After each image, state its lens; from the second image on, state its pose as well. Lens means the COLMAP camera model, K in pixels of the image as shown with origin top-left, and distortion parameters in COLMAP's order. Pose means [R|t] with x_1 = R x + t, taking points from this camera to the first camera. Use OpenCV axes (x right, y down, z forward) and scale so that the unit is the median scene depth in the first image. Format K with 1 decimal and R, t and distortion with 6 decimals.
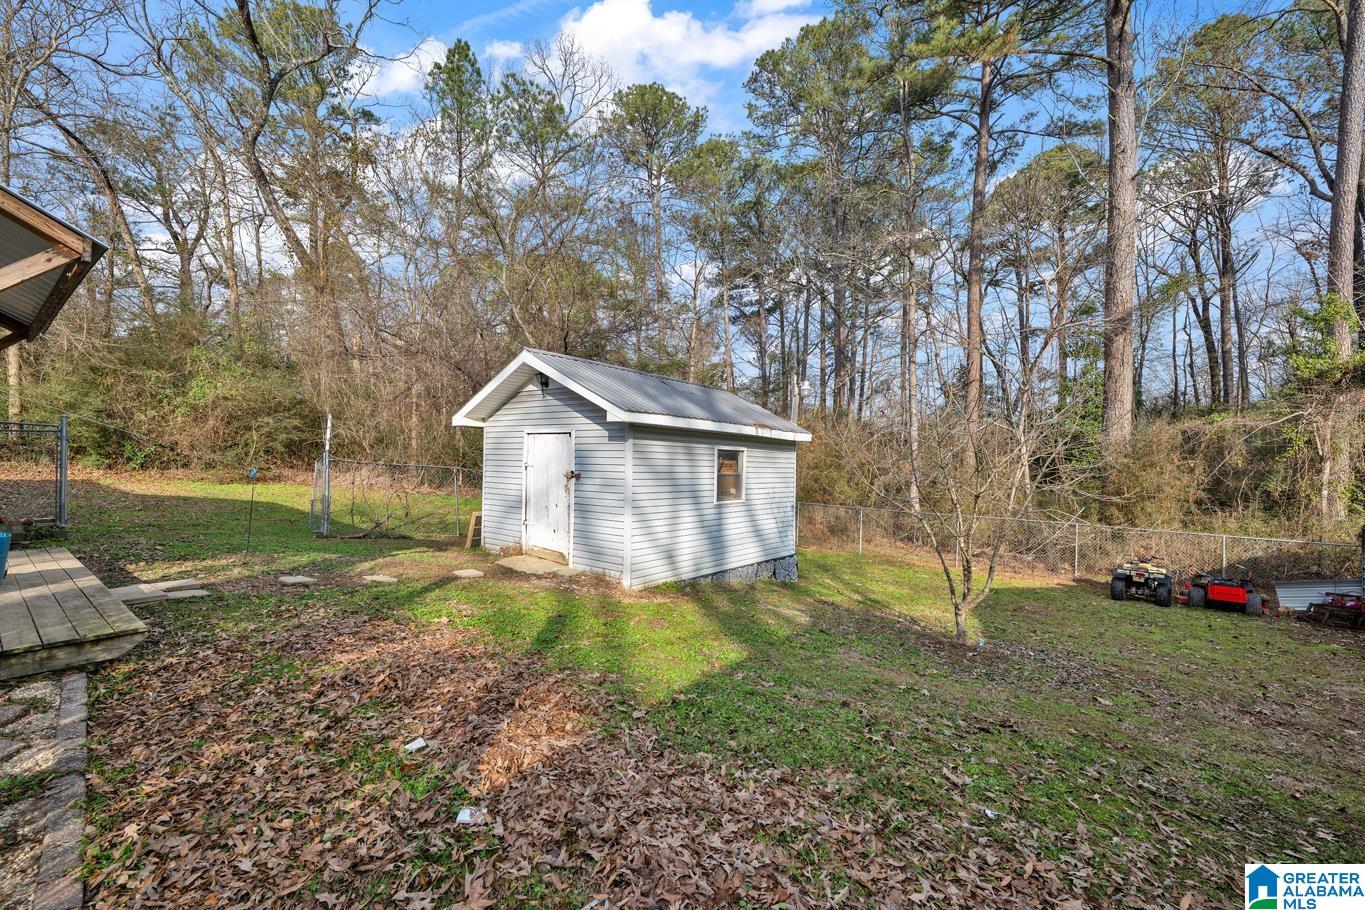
lens RADIAL K [[535.3, 0, 670.5], [0, 535.3, 463.8], [0, 0, 1]] dist [-0.003591, 0.000010]
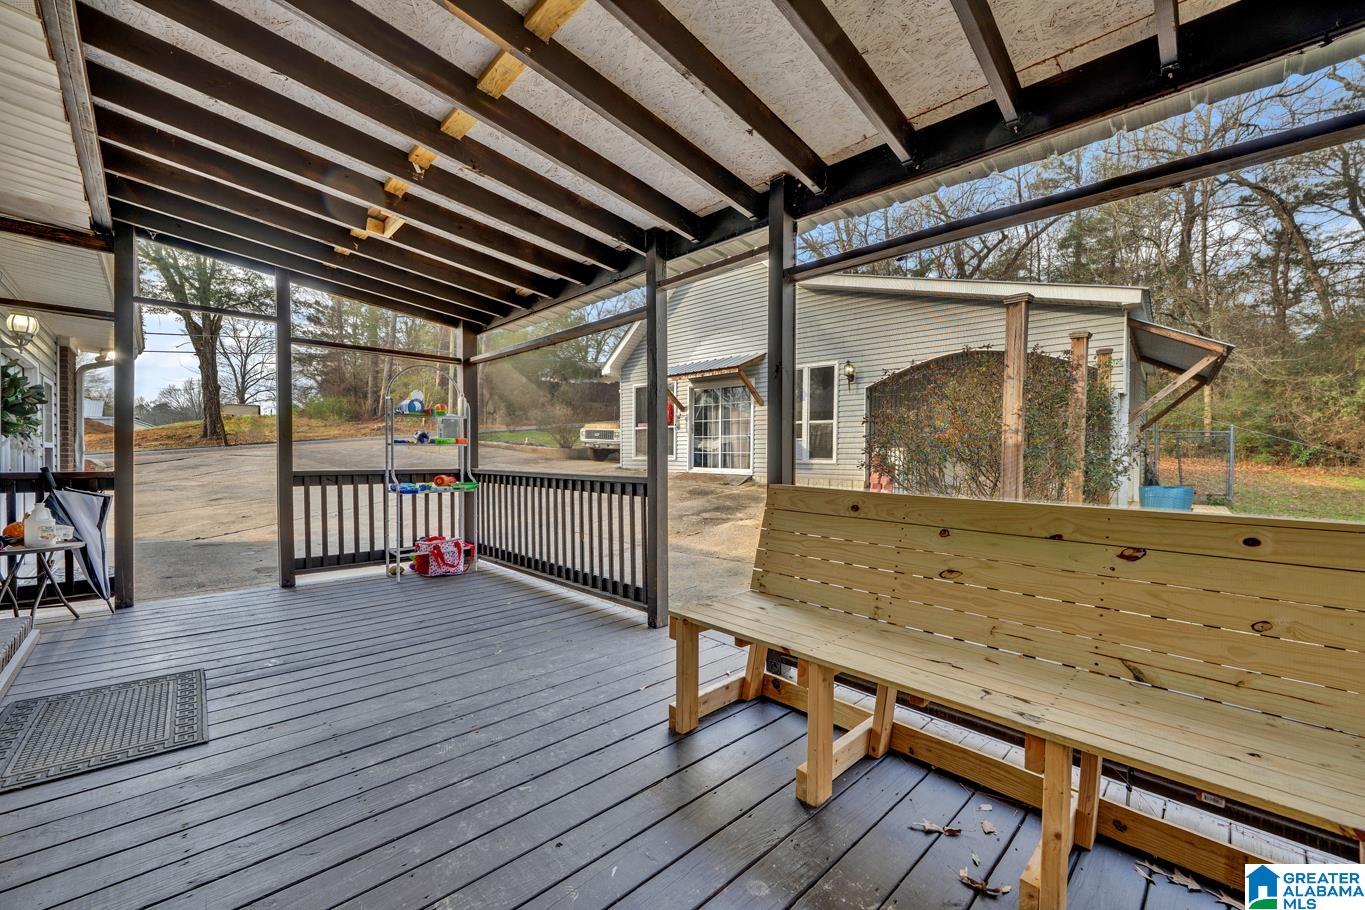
lens RADIAL K [[535.3, 0, 680.9], [0, 535.3, 461.6], [0, 0, 1]] dist [-0.003591, 0.000010]
pose [[-0.102966, 0.002651, -0.994681, 0.253942], [-0.009163, 0.999951, 0.003614, 0.009933], [0.994643, 0.009487, -0.102937, -0.190248]]
